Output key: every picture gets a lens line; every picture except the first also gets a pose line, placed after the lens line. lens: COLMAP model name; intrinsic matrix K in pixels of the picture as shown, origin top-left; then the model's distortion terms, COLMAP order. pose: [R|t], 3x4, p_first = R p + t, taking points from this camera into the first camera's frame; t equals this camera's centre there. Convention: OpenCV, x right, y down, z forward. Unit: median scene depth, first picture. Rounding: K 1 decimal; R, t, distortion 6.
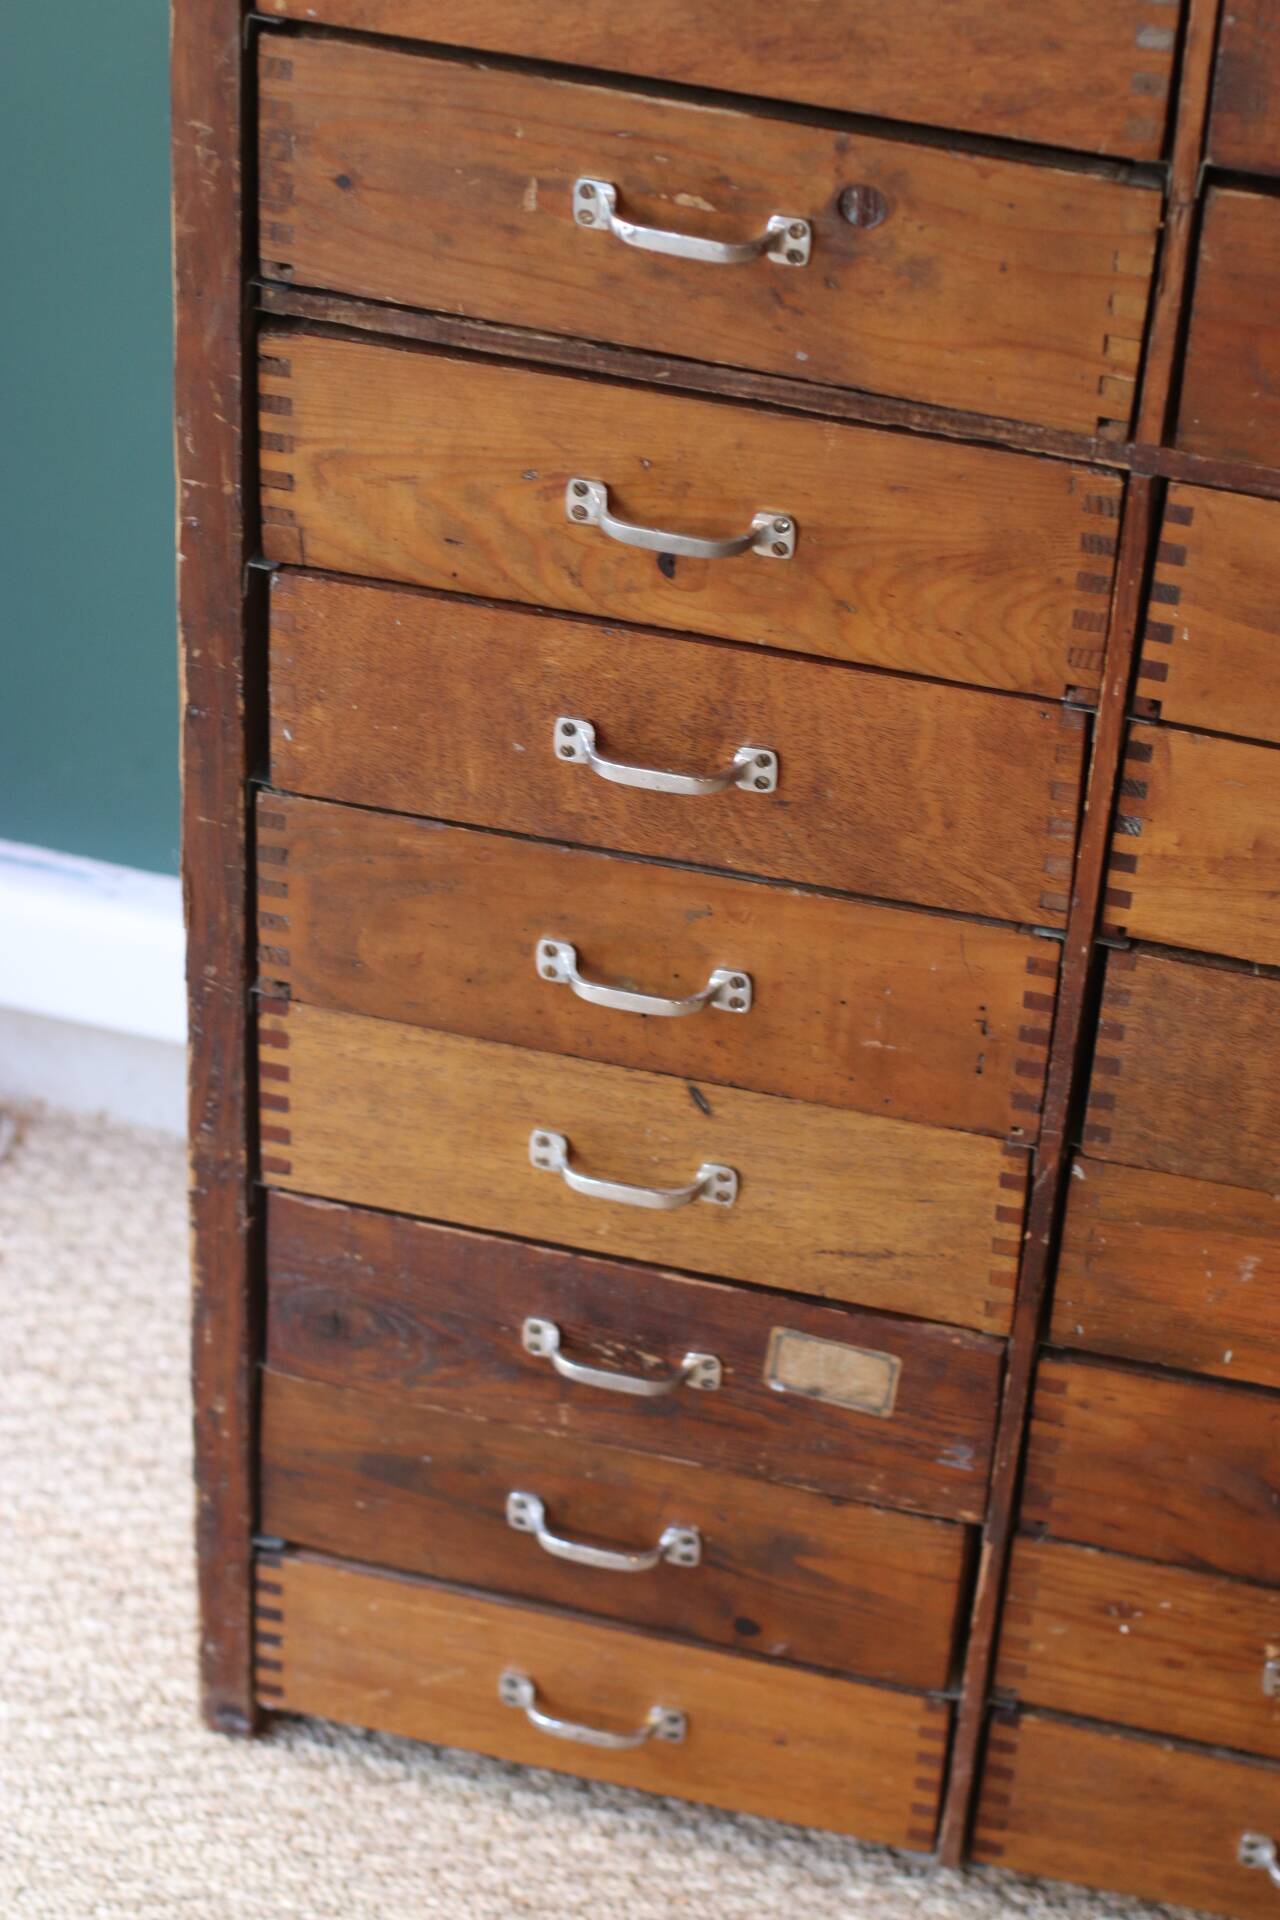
lens RADIAL K [[4549.6, 0, 640.0], [0, 4549.6, 960.0], [0, 0, 1]] dist [-0.160142, 0.041959]
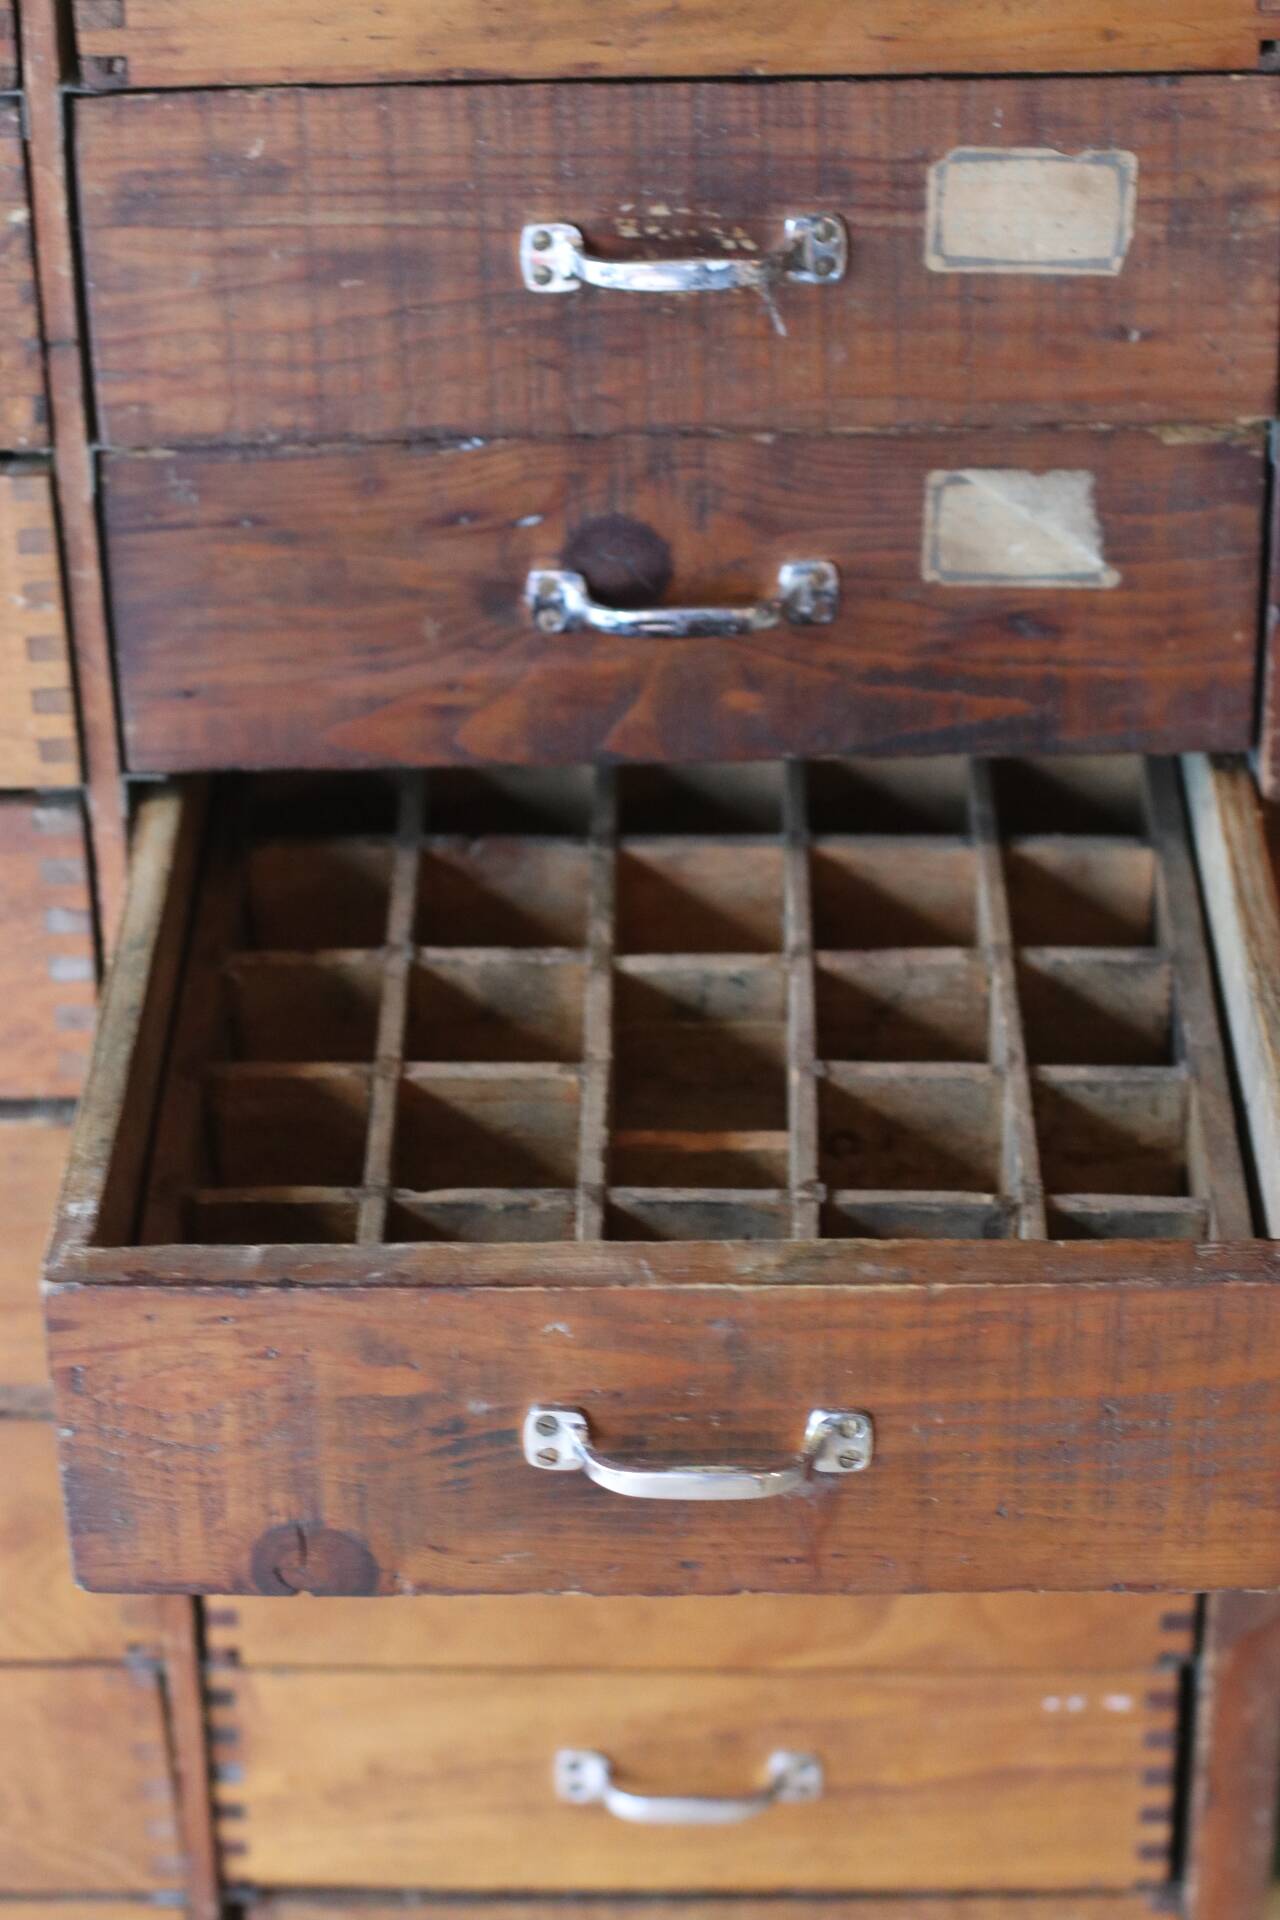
lens RADIAL K [[4593.1, 0, 640.0], [0, 4593.1, 960.0], [0, 0, 1]] dist [-0.161972, 0.043942]
pose [[0.969141, -0.178808, 0.169688, 0.059548], [0.194254, 0.977754, -0.079139, -0.096143], [-0.151763, 0.109659, 0.982315, 0.080553]]
